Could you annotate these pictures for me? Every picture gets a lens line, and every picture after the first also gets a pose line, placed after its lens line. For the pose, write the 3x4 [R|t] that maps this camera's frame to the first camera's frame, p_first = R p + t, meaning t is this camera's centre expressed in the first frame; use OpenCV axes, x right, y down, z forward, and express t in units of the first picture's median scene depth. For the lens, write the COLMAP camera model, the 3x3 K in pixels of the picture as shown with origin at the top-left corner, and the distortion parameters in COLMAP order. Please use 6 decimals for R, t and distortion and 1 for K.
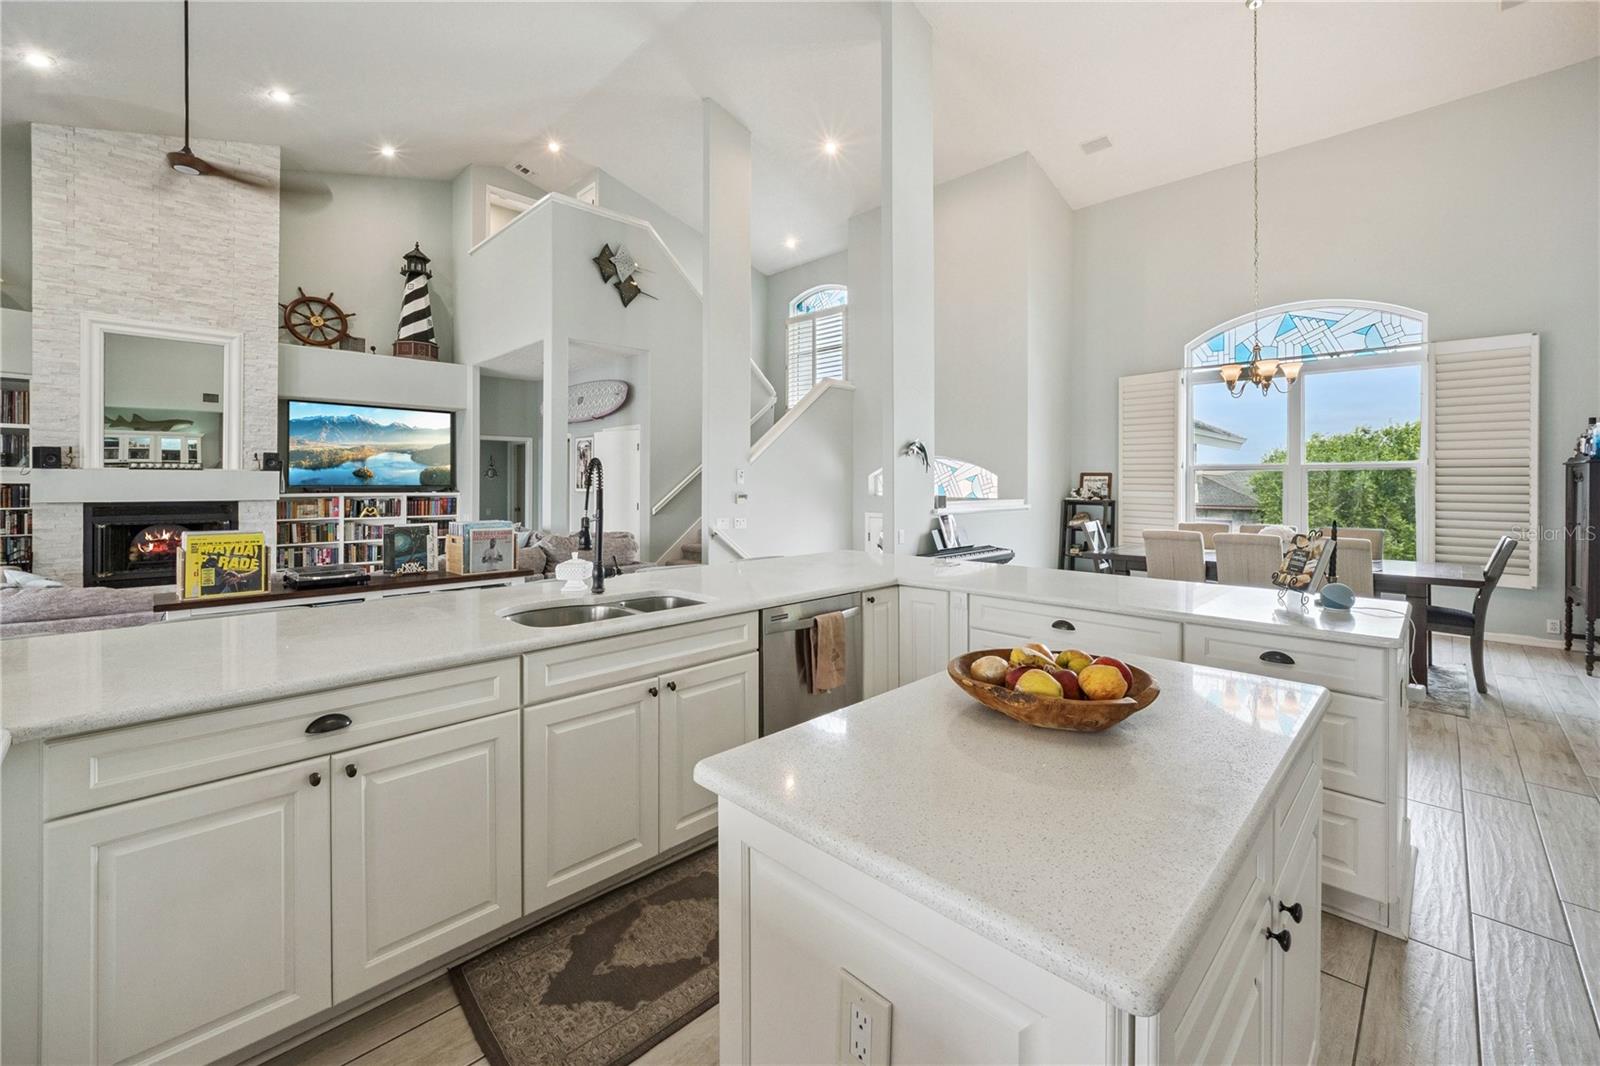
lens RADIAL K [[646.9, 0, 801.9], [0, 646.9, 484.9], [0, 0, 1]] dist [-0.006825, 0.002273]
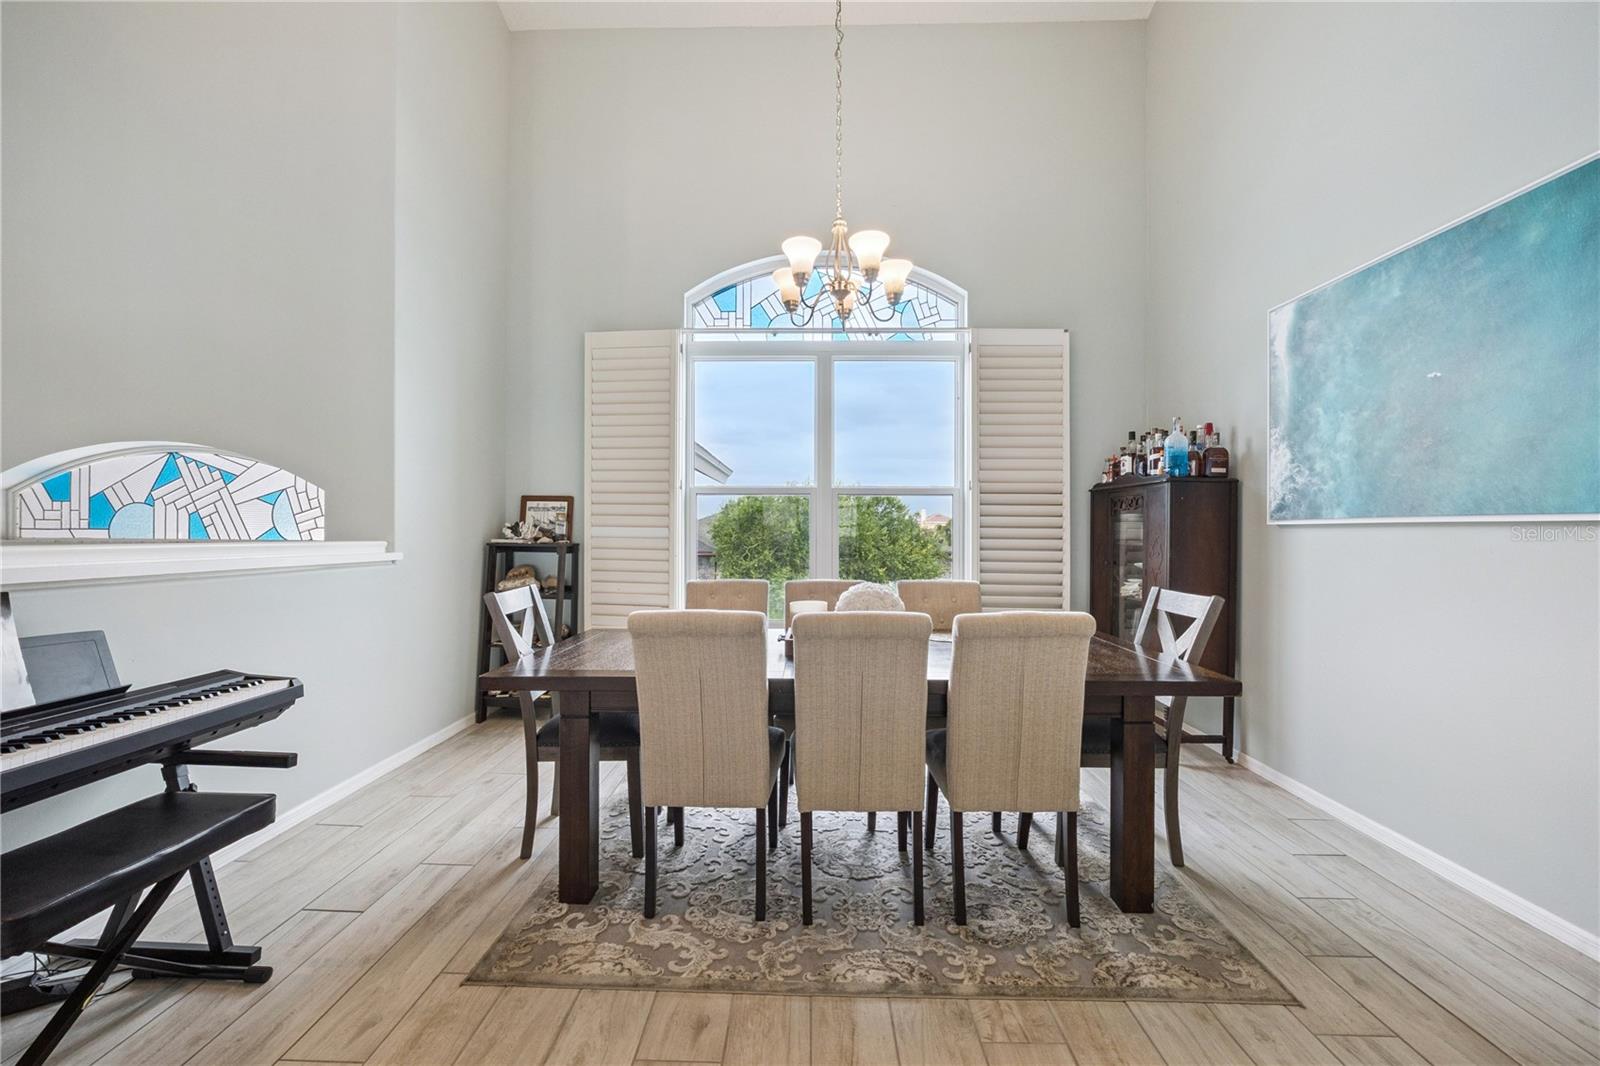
lens RADIAL K [[646.9, 0, 799.2], [0, 646.9, 535.0], [0, 0, 1]] dist [-0.006825, 0.002273]
pose [[0.724310, -0.000036, 0.689474, 0.234001], [-0.000530, 1.000000, 0.000609, 0.016668], [-0.689474, -0.000806, 0.724310, 0.454835]]
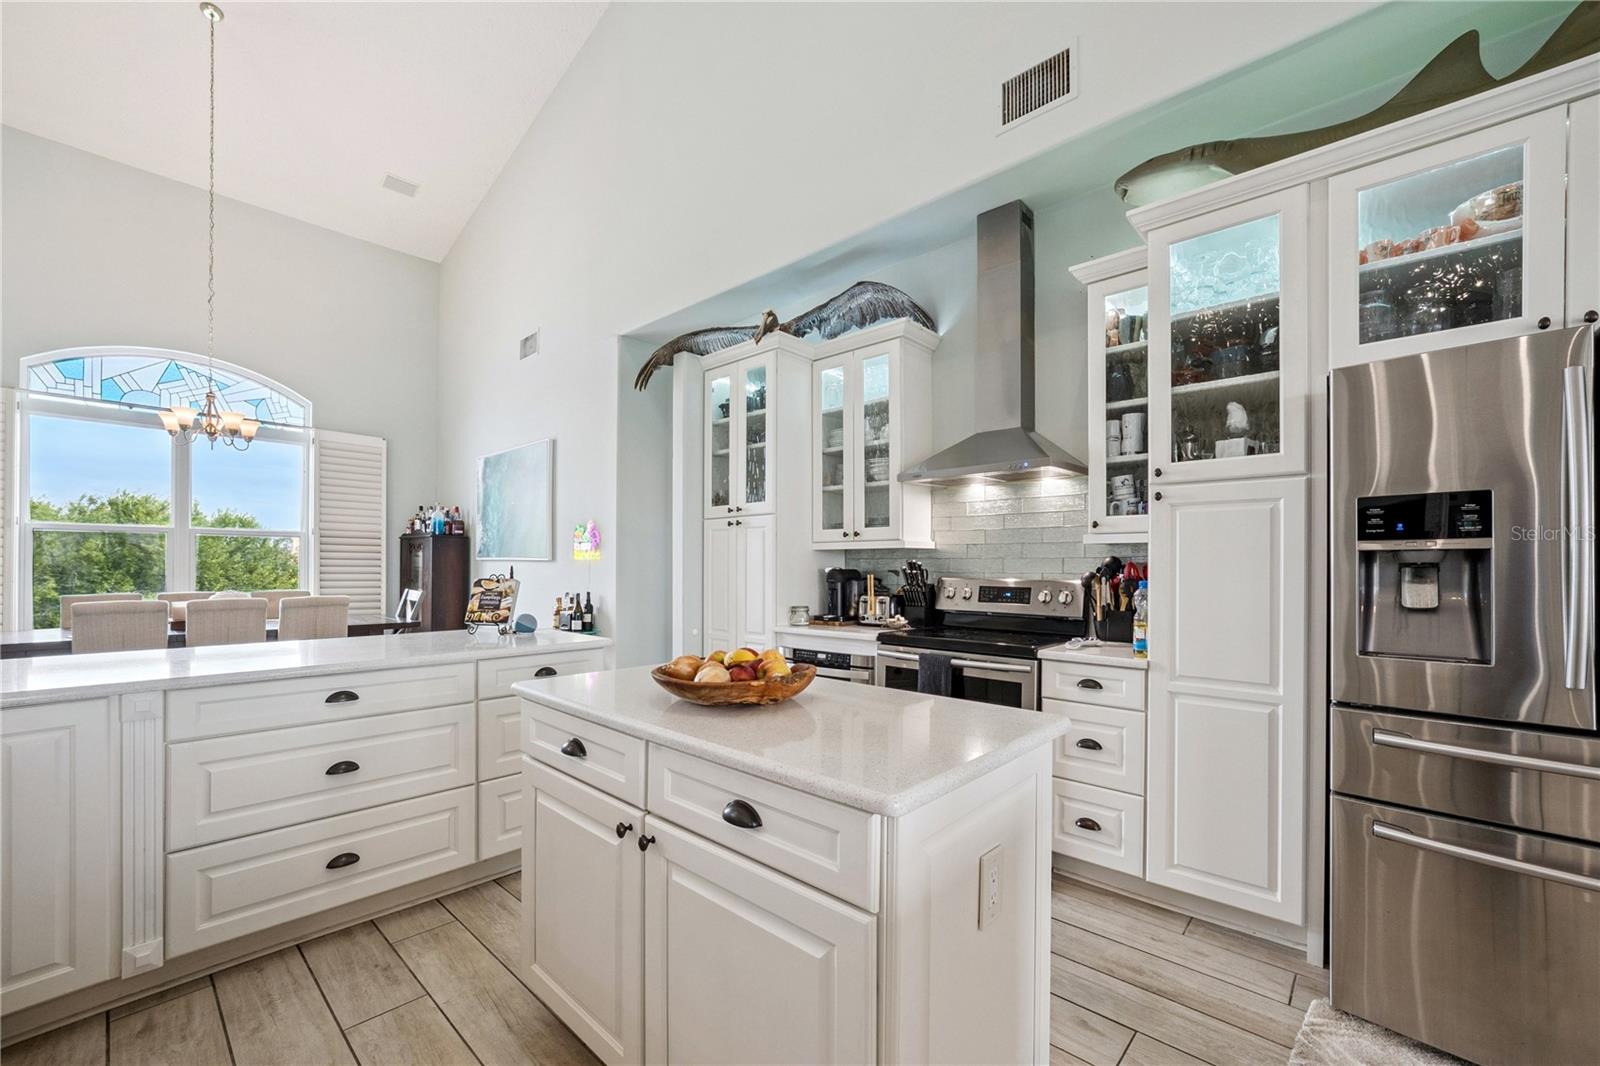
lens RADIAL K [[646.9, 0, 779.4], [0, 646.9, 560.0], [0, 0, 1]] dist [-0.006825, 0.002273]
pose [[-0.020670, 0.007156, 0.999761, -0.145684], [-0.002588, 0.999971, -0.007211, 0.015594], [-0.999783, -0.002737, -0.020651, 0.151689]]
